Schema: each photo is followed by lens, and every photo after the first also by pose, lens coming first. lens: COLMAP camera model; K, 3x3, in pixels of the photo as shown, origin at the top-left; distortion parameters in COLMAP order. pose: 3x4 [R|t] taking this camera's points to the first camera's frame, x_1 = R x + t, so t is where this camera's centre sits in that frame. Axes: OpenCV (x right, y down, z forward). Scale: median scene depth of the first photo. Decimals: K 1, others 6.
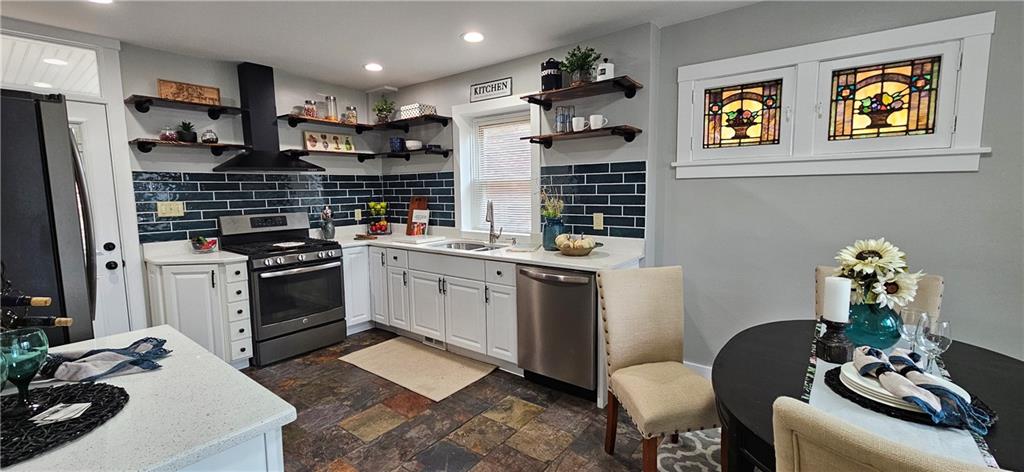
lens RADIAL K [[416.8, 0, 512.0], [0, 416.8, 236.0], [0, 0, 1]] dist [0.000466, -0.000038]
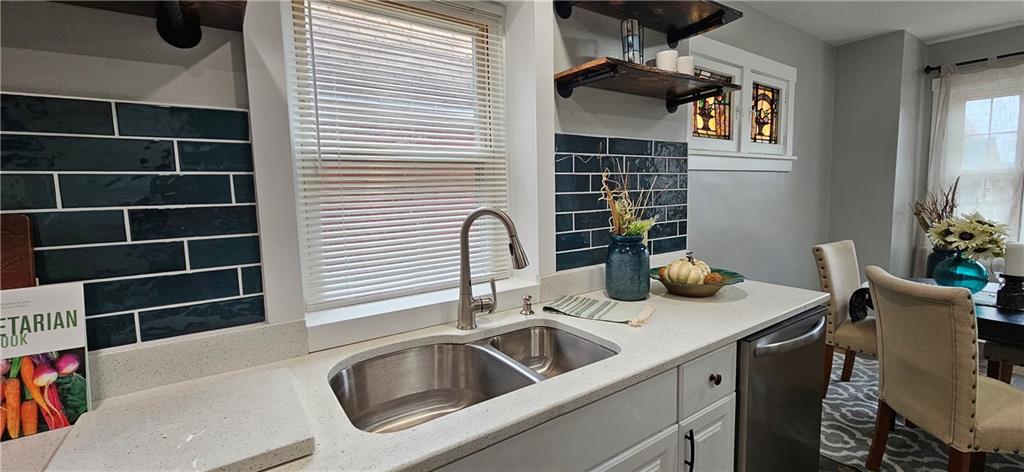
lens RADIAL K [[416.8, 0, 512.0], [0, 416.8, 236.0], [0, 0, 1]] dist [0.000466, -0.000038]
pose [[0.305630, -0.099861, 0.946899, -0.516888], [0.121599, 0.990435, 0.065204, -0.112781], [-0.944354, 0.095213, 0.314850, 1.162808]]
